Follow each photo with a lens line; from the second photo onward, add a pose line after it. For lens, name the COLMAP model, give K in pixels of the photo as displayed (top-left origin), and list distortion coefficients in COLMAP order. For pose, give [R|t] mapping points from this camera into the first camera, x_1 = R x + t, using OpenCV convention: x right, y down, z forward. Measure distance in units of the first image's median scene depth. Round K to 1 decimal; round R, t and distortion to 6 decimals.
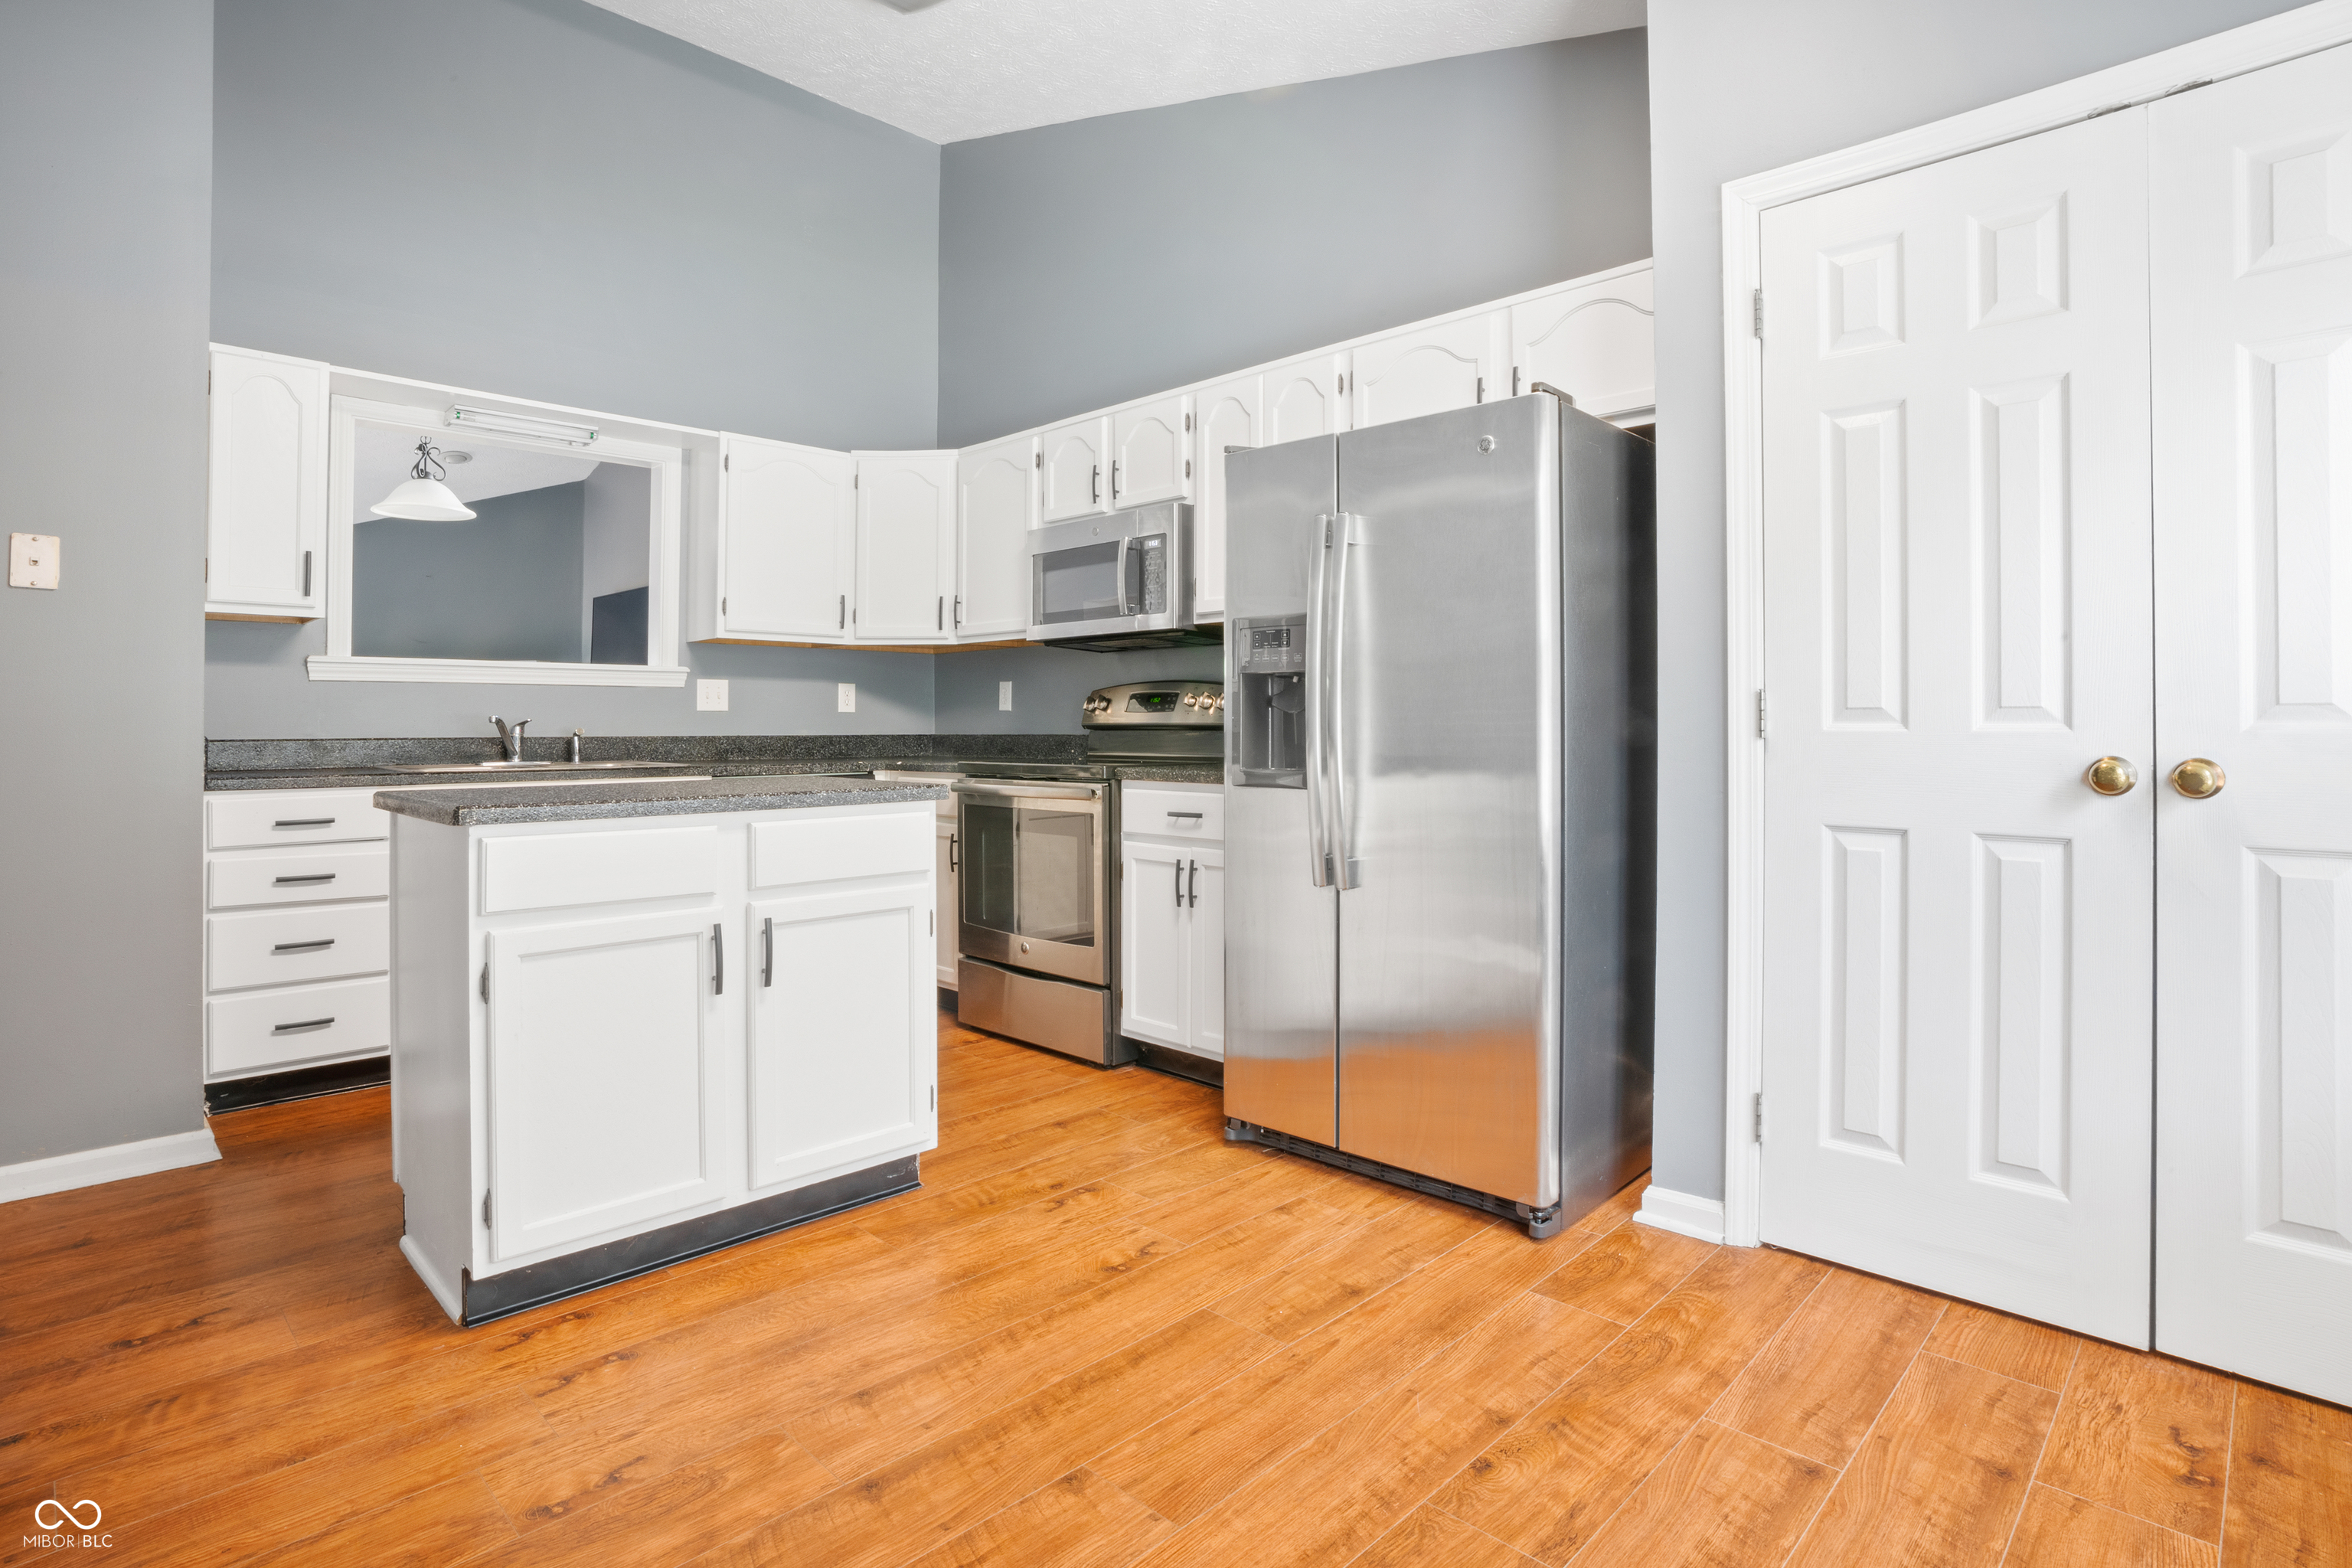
lens RADIAL K [[1165.6, 0, 1186.3], [0, 1165.6, 723.5], [0, 0, 1]] dist [-0.067790, 0.029762]
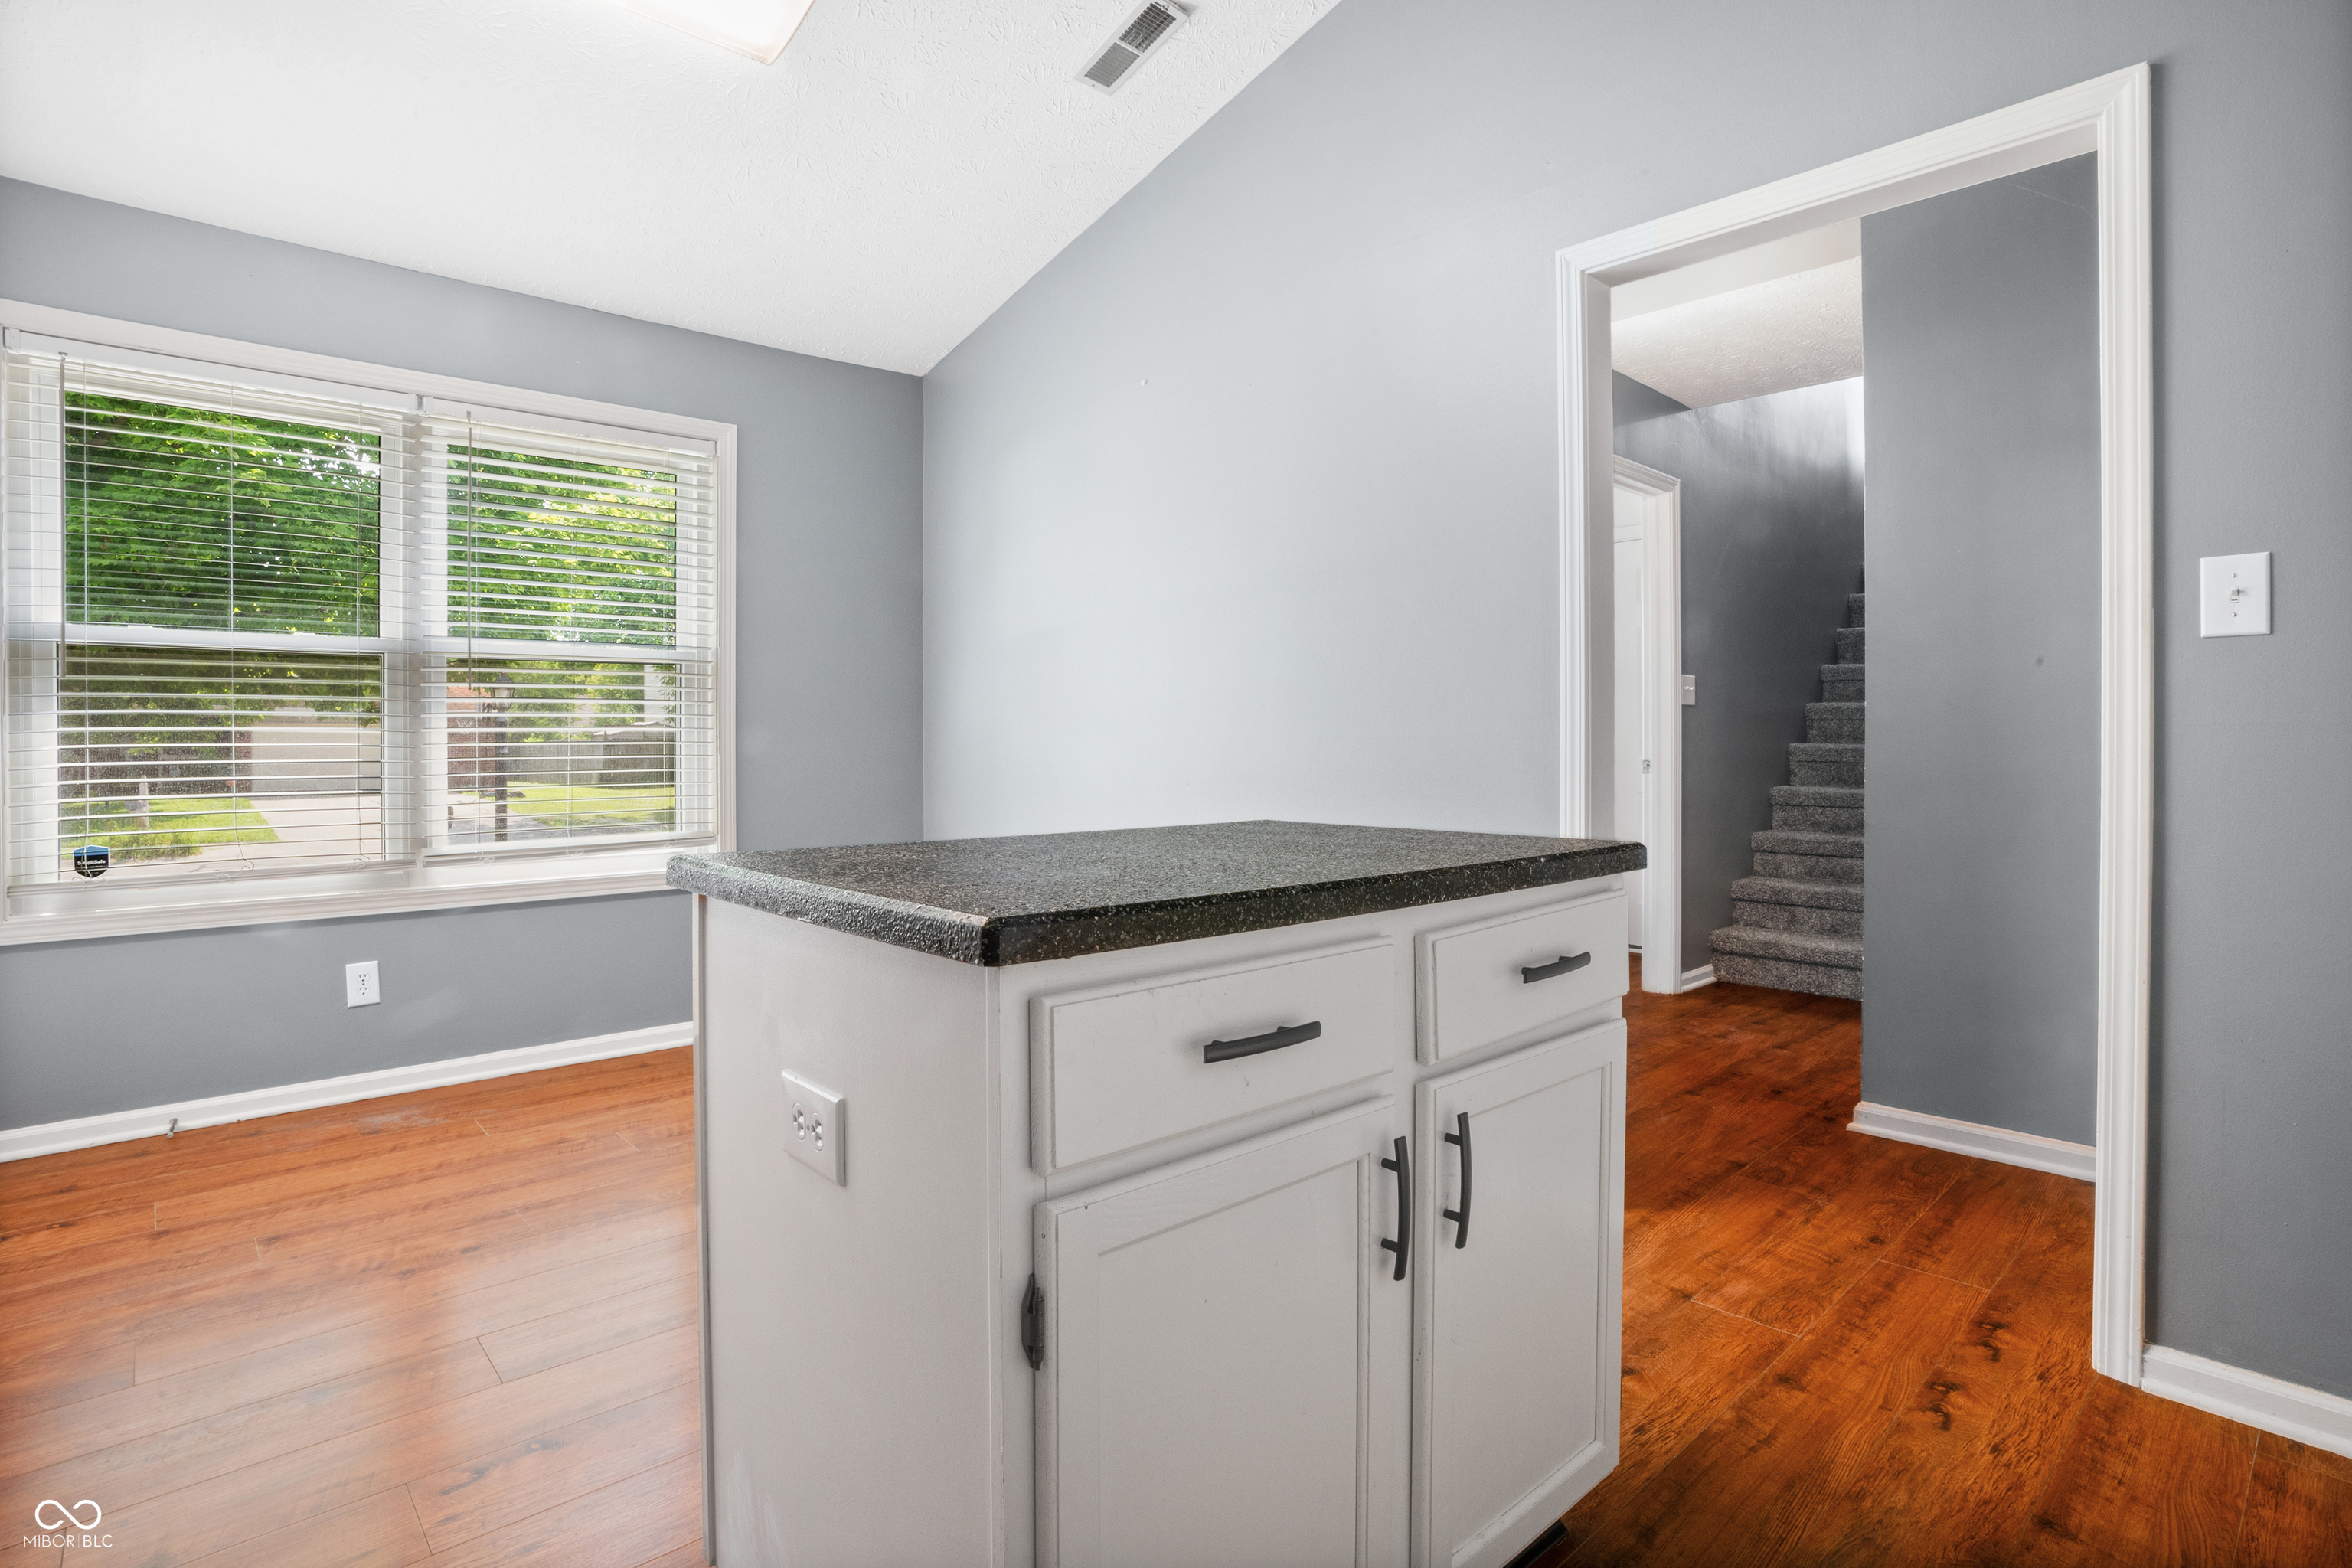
lens RADIAL K [[1161.2, 0, 1174.4], [0, 1161.2, 750.1], [0, 0, 1]] dist [-0.062702, 0.030007]
pose [[-0.998253, 0.005471, 0.058823, -0.384111], [0.005622, 0.999981, 0.002391, 0.005147], [-0.058808, 0.002717, -0.998266, 1.255222]]
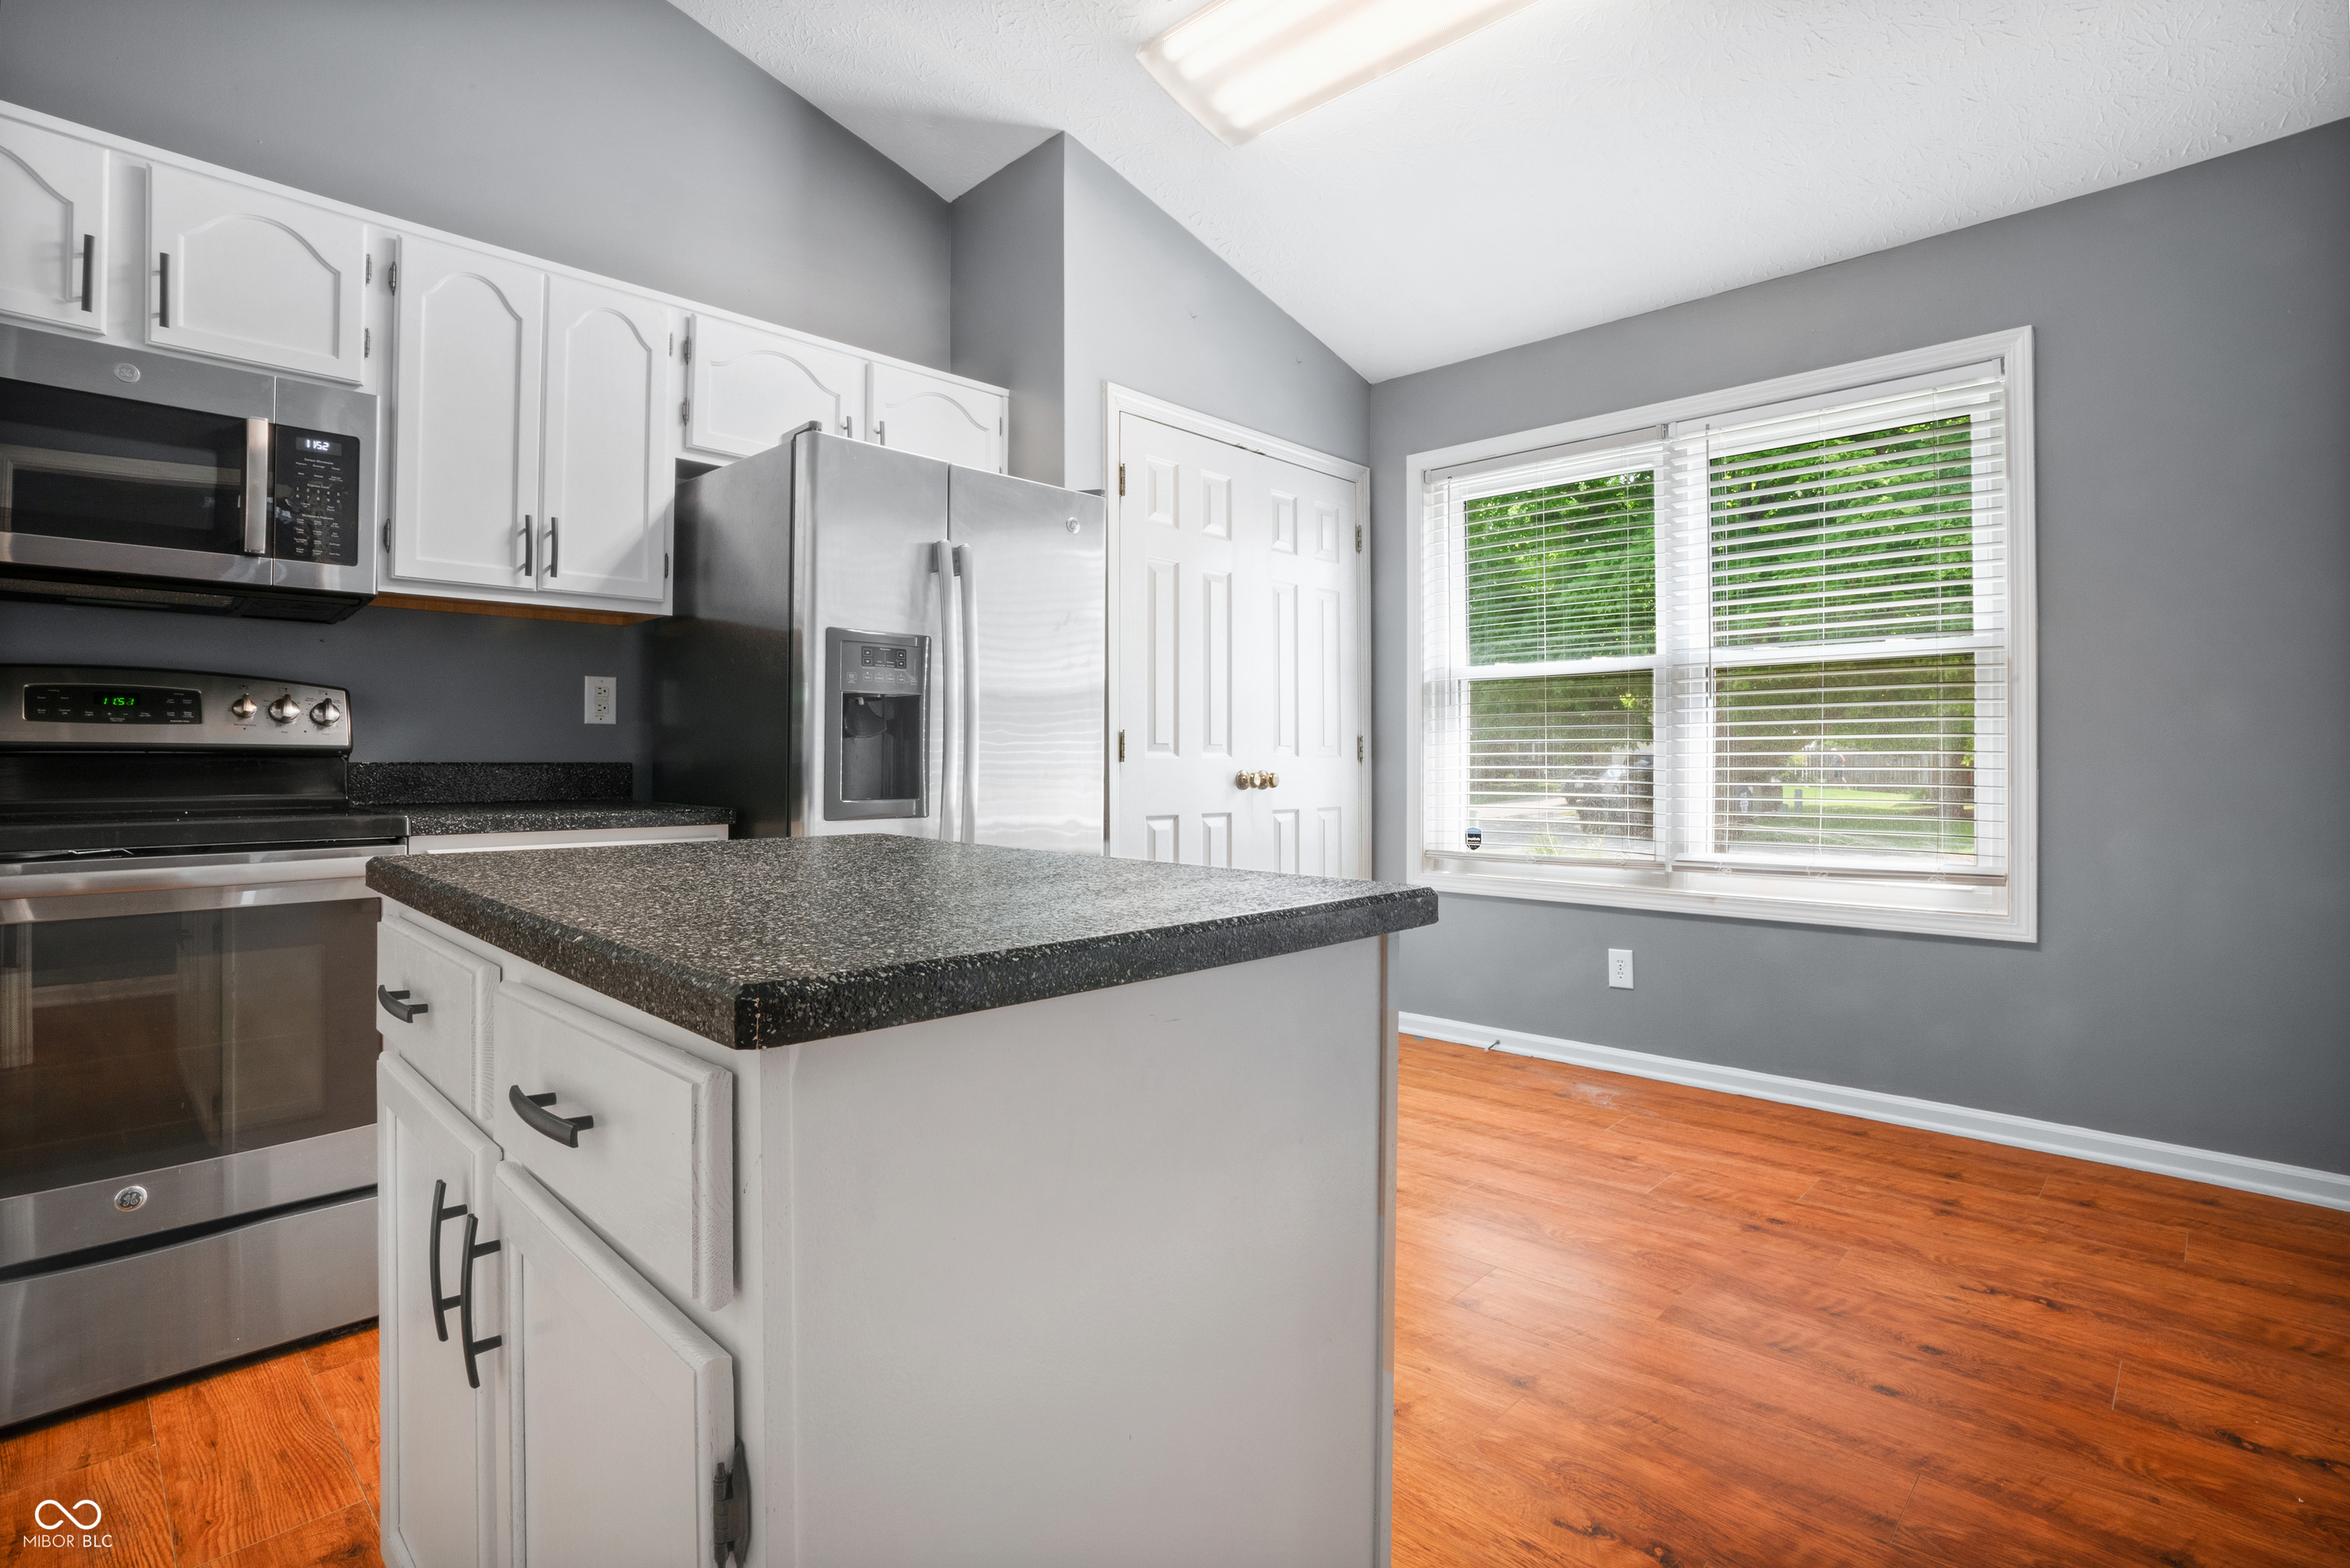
lens RADIAL K [[1141.0, 0, 1176.0], [0, 1141.0, 750.2], [0, 0, 1]] dist [-0.066739, 0.029122]
pose [[-0.010481, 0.008079, 0.999912, -0.743923], [-0.004248, 0.999958, -0.008124, 0.006364], [-0.999936, -0.004333, -0.010446, 0.701549]]
